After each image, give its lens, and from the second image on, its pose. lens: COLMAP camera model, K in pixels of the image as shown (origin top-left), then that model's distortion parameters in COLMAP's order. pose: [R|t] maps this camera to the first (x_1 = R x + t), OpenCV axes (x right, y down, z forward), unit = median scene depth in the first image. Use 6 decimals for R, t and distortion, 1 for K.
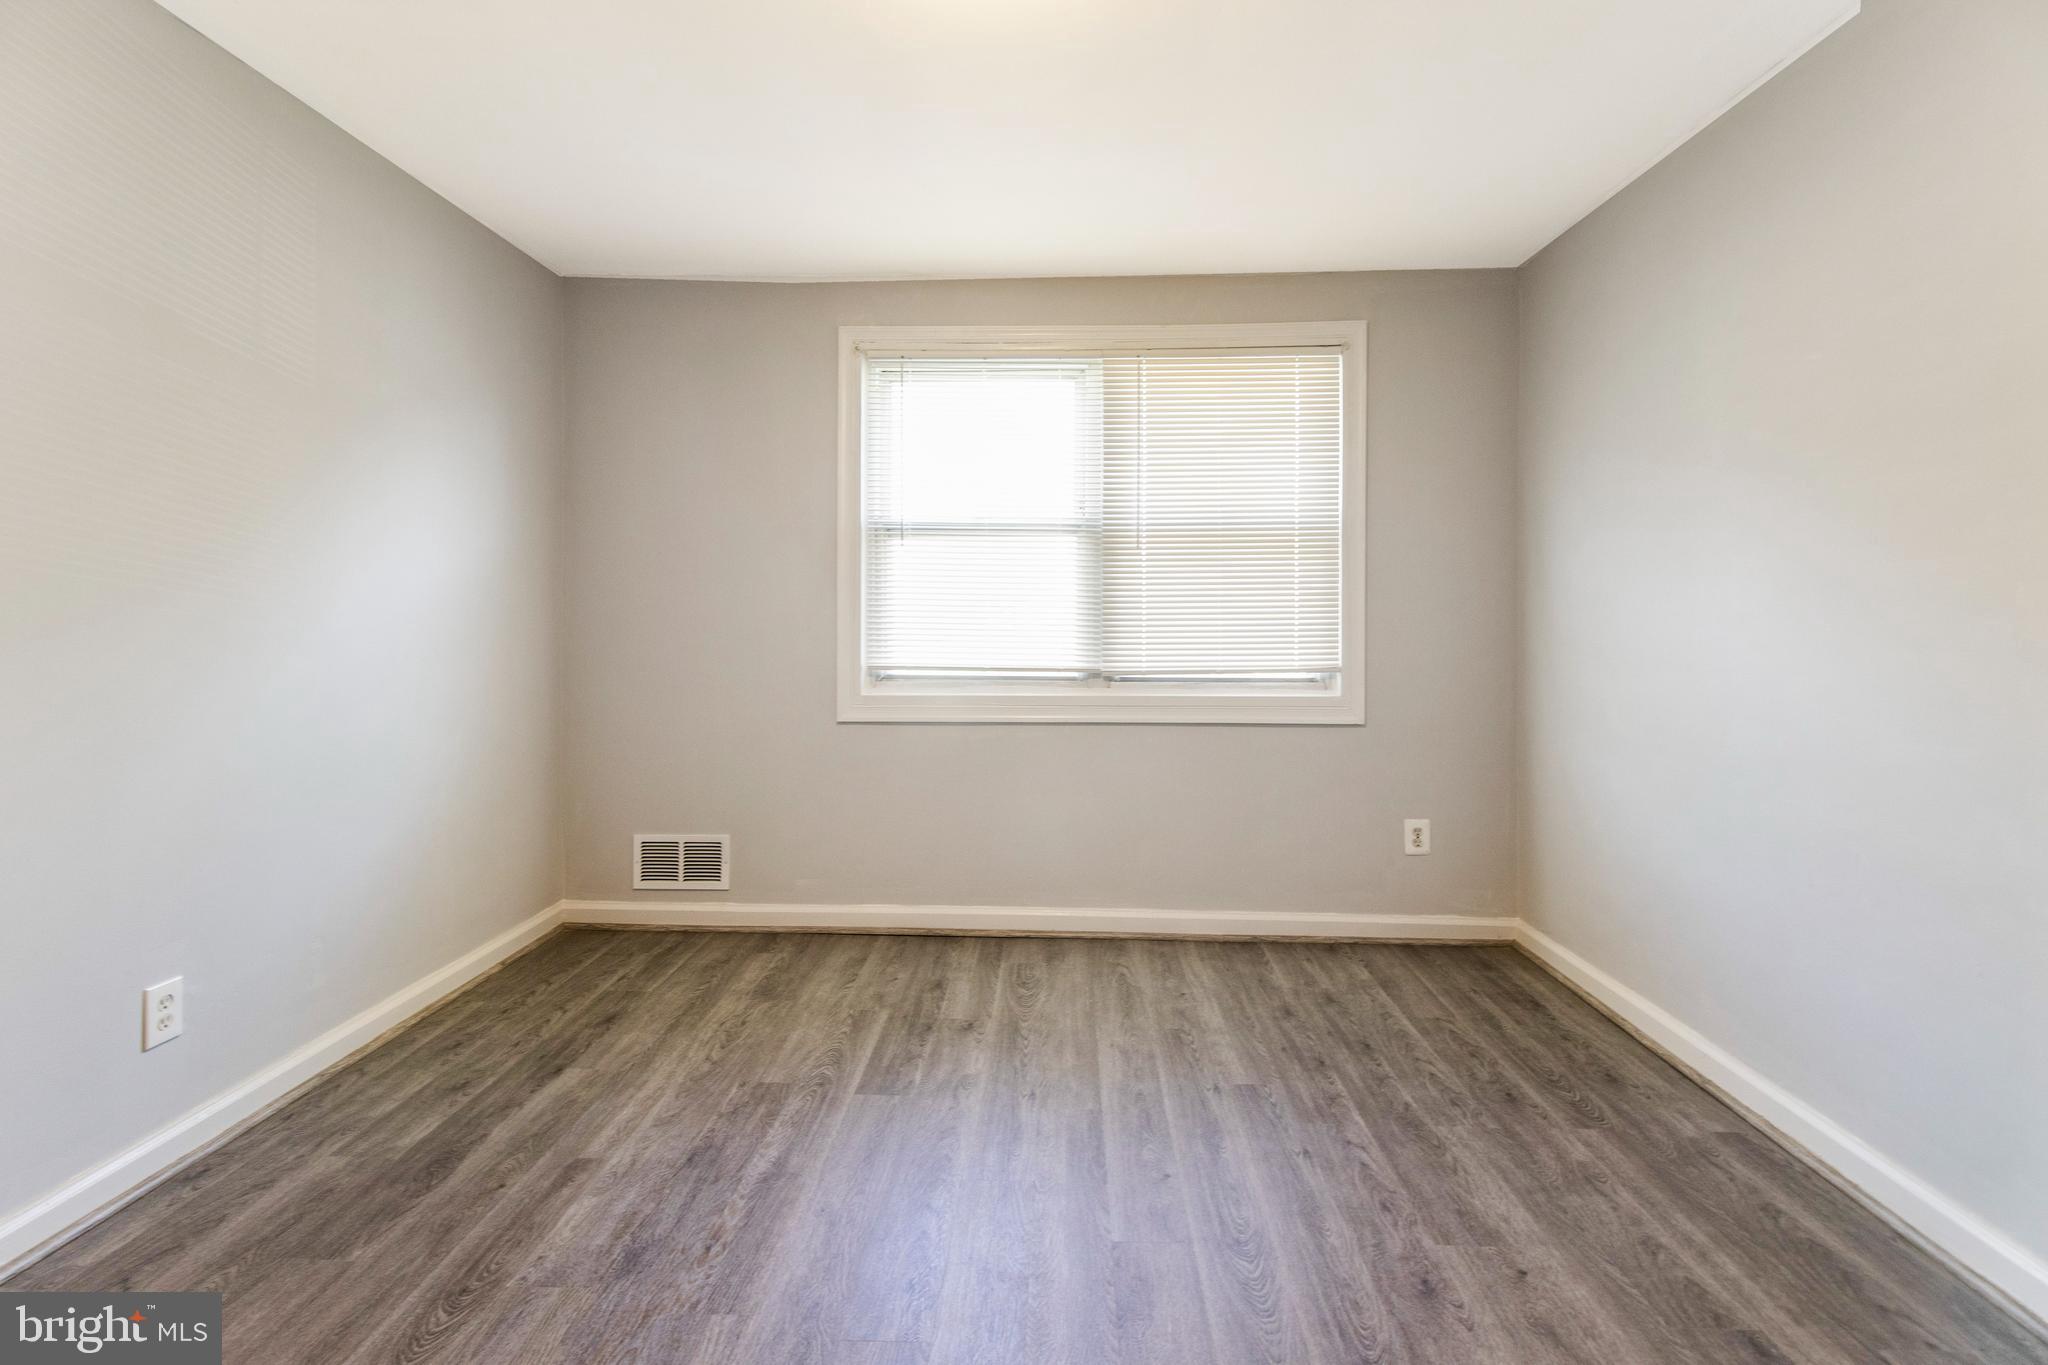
lens RADIAL K [[954.3, 0, 1048.2], [0, 954.3, 626.6], [0, 0, 1]] dist [0.013676, -0.007406]
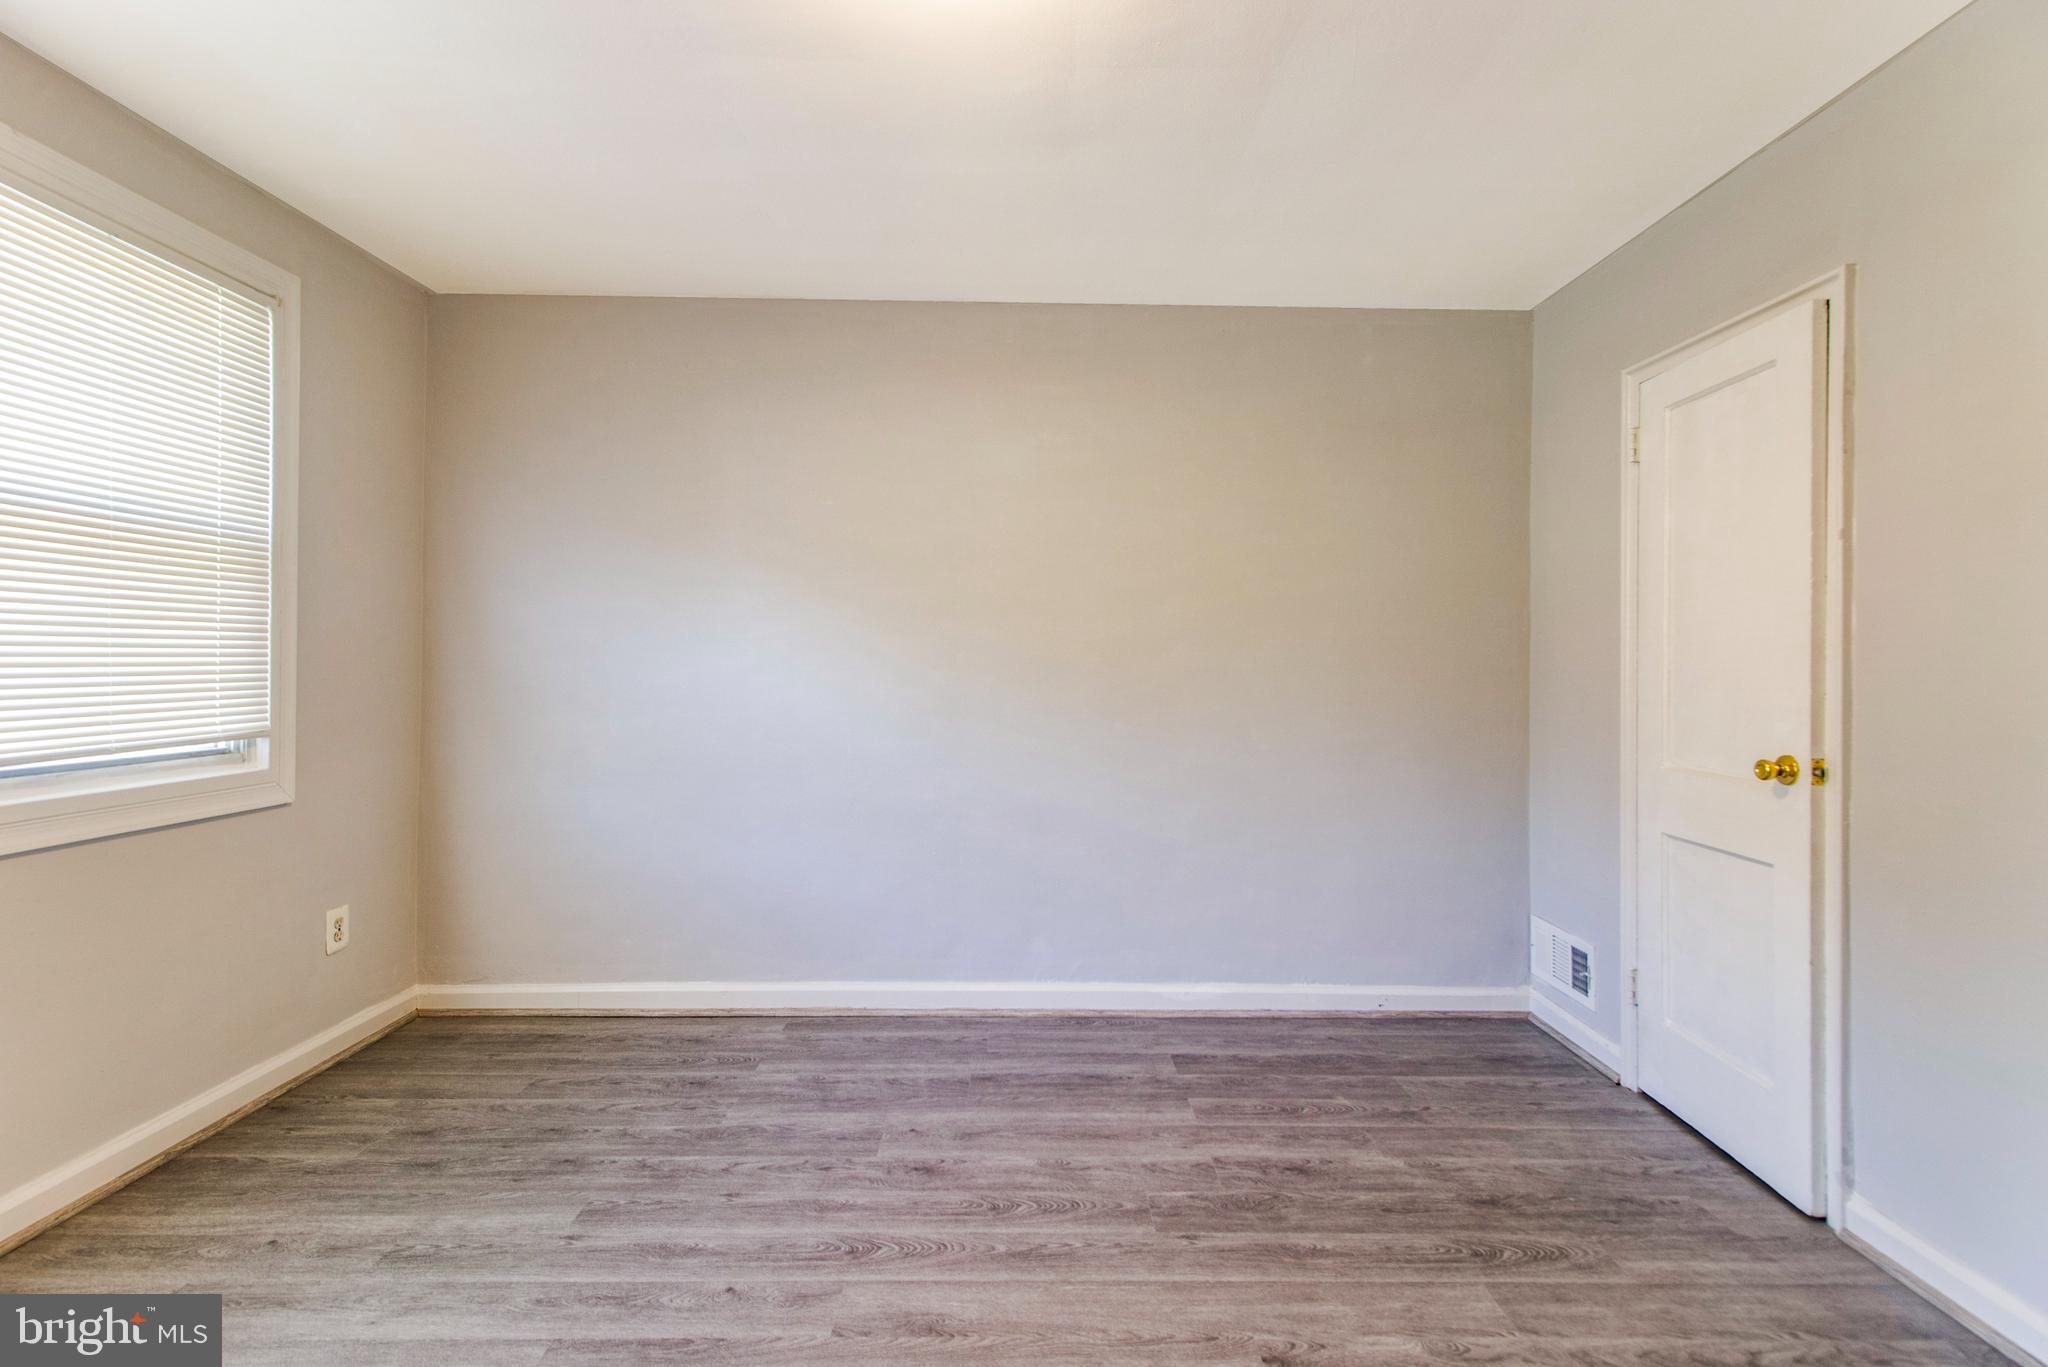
lens RADIAL K [[954.3, 0, 1006.7], [0, 954.3, 672.1], [0, 0, 1]] dist [0.013676, -0.007406]
pose [[-0.035374, -0.007552, 0.999346, -0.578033], [0.001505, 0.999970, 0.007610, -0.009178], [-0.999373, 0.001773, -0.035361, 0.572346]]
